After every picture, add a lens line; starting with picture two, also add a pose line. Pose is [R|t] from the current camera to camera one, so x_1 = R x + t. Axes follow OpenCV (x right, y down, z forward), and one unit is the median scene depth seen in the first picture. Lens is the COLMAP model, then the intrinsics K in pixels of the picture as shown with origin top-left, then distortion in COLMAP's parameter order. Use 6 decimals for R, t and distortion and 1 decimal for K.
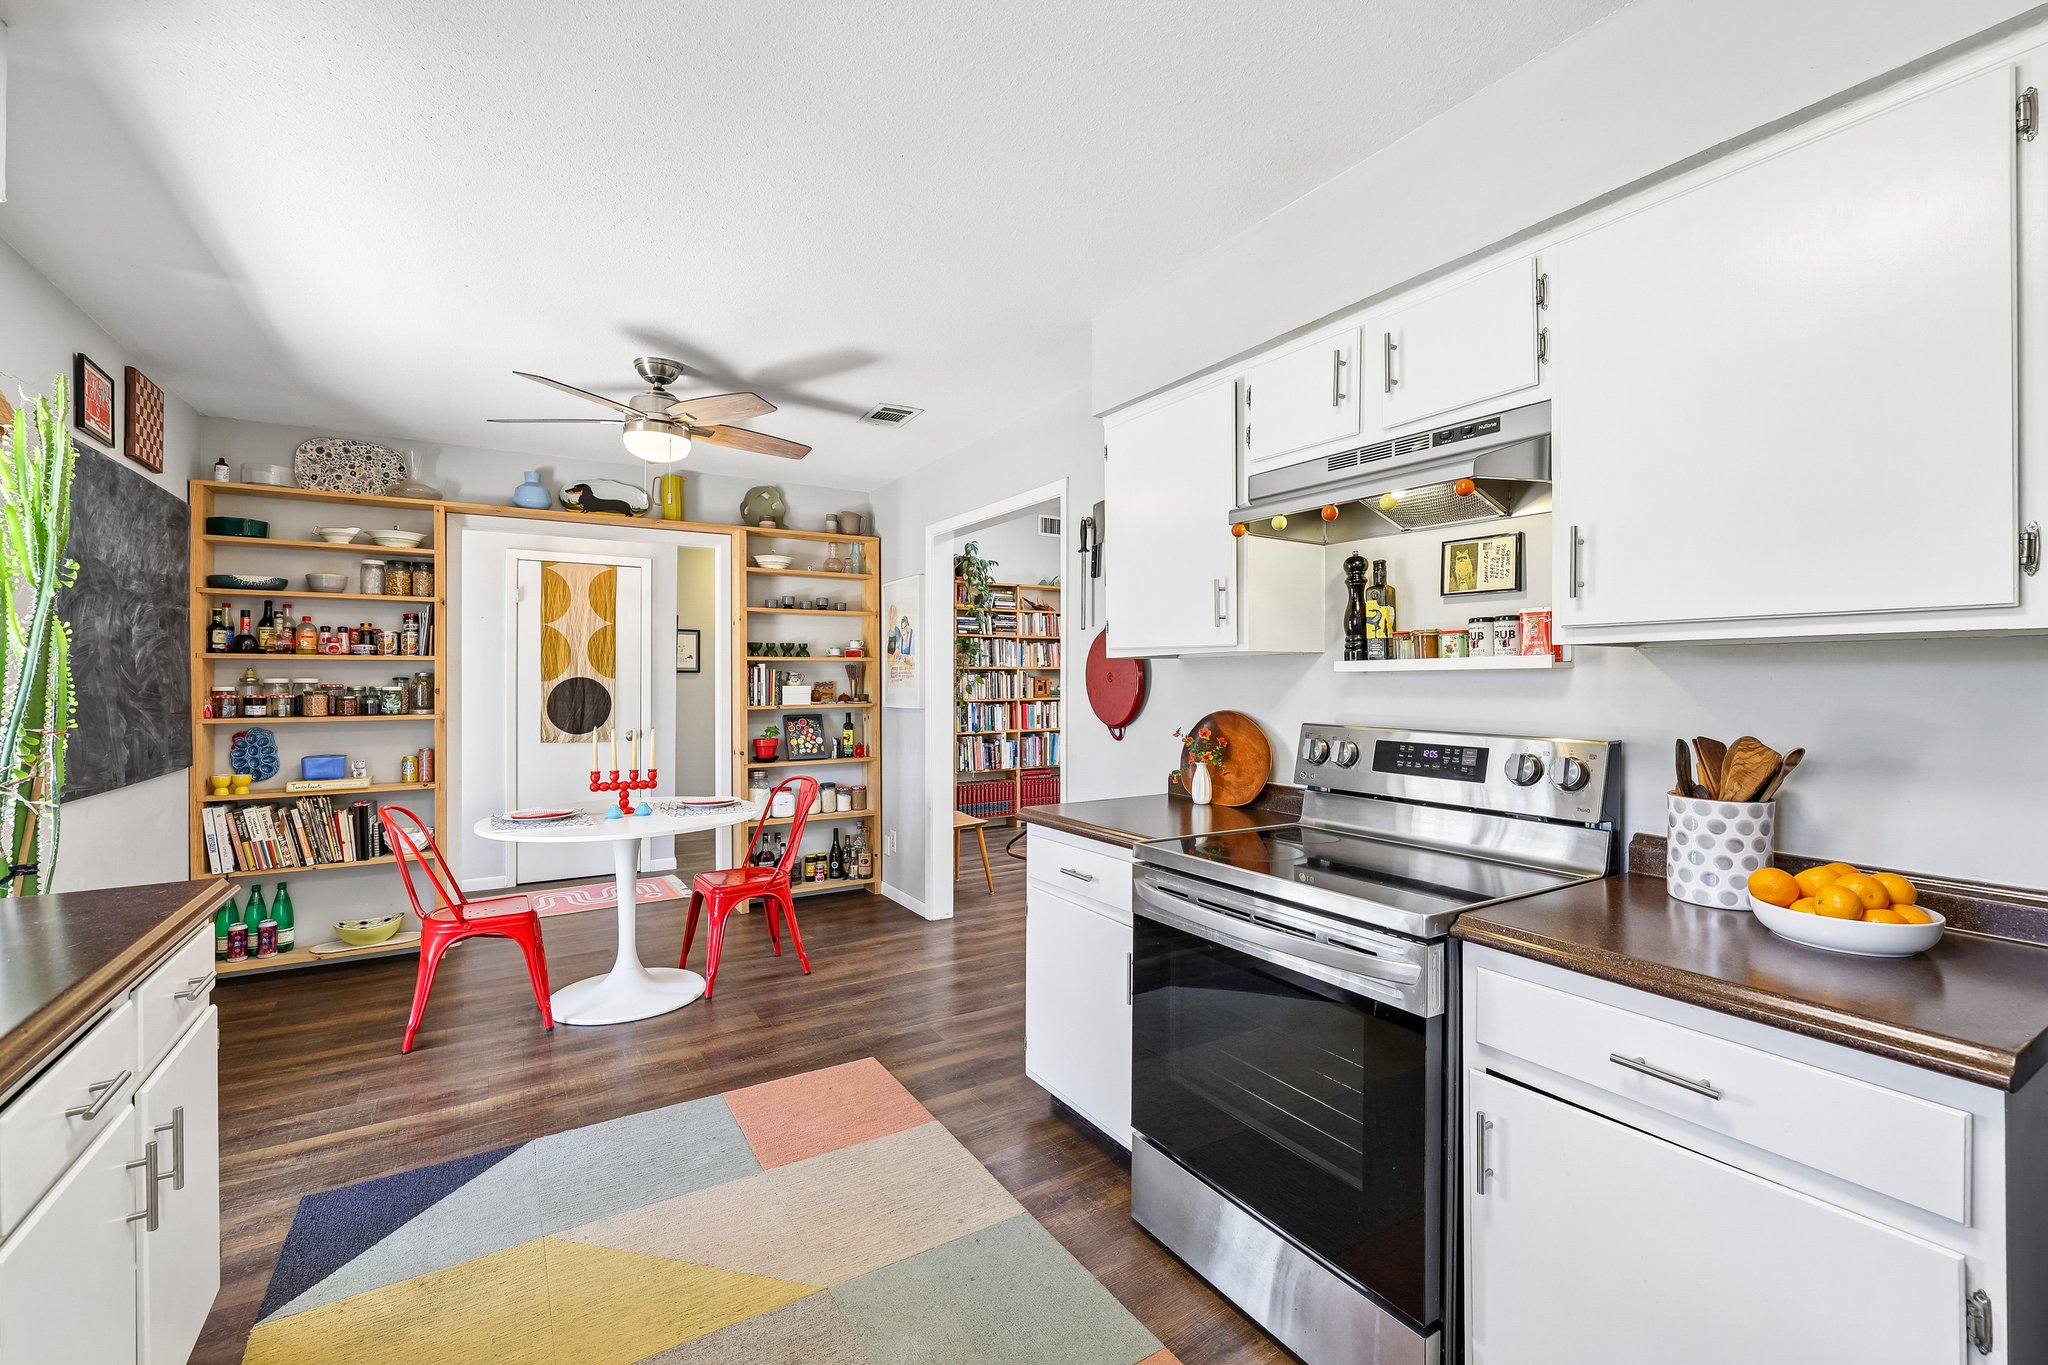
lens RADIAL K [[858.1, 0, 1027.1], [0, 858.1, 682.5], [0, 0, 1]] dist [-0.000301, -0.000204]
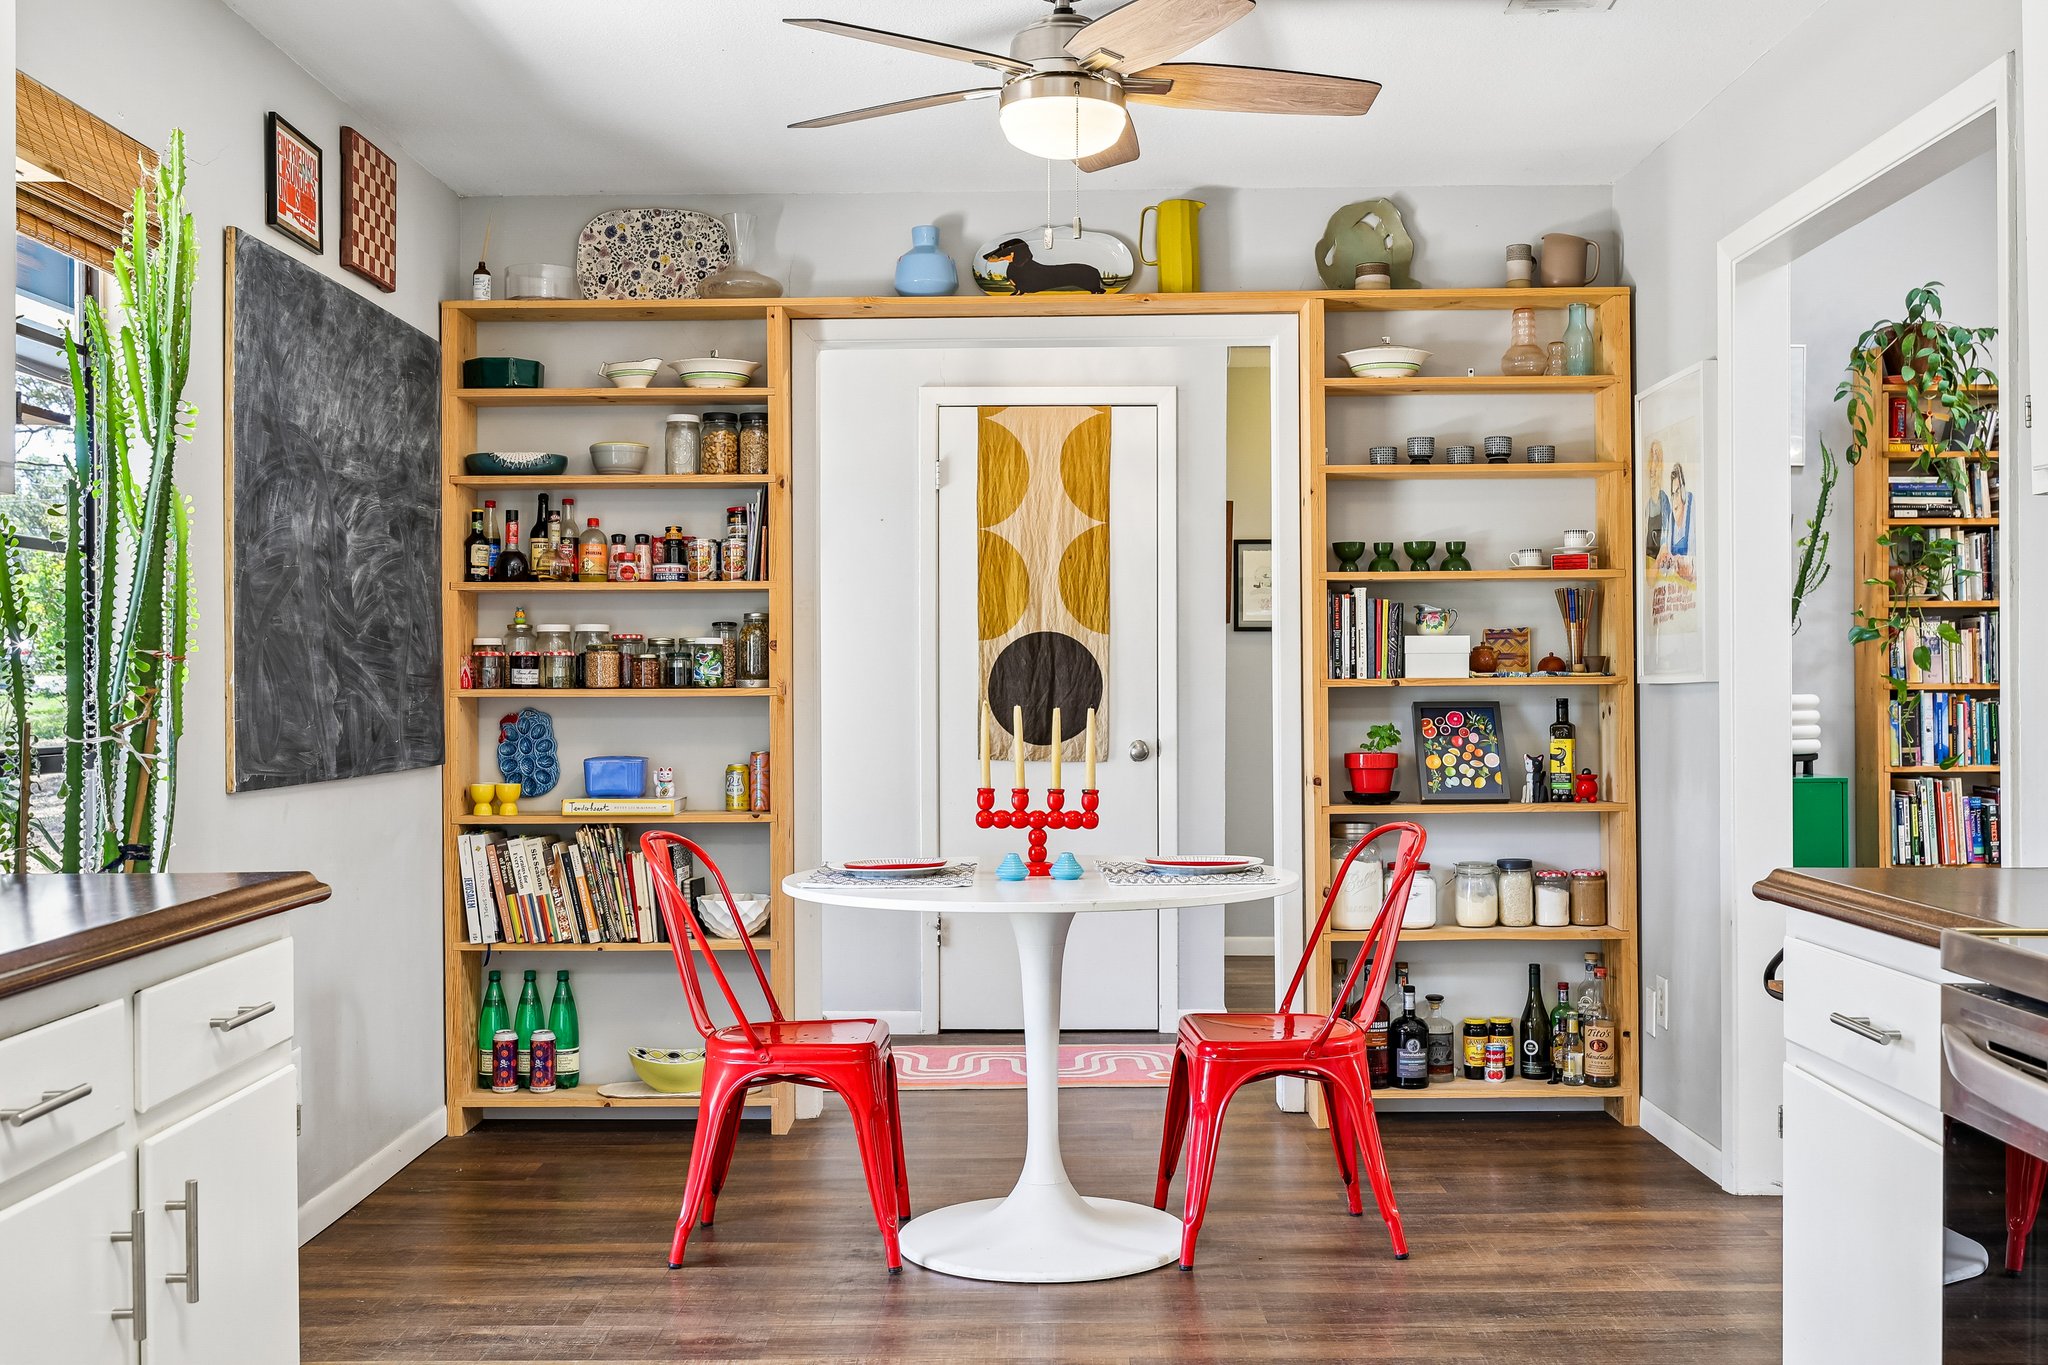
lens RADIAL K [[1976.2, 0, 1024.0], [0, 1976.2, 682.5], [0, 0, 1]] dist [-0.007718, 0.000850]
pose [[0.846261, -0.003281, -0.532758, 0.120675], [0.002214, 0.999994, -0.002642, 0.037549], [0.532763, 0.001057, 0.846264, 0.016163]]
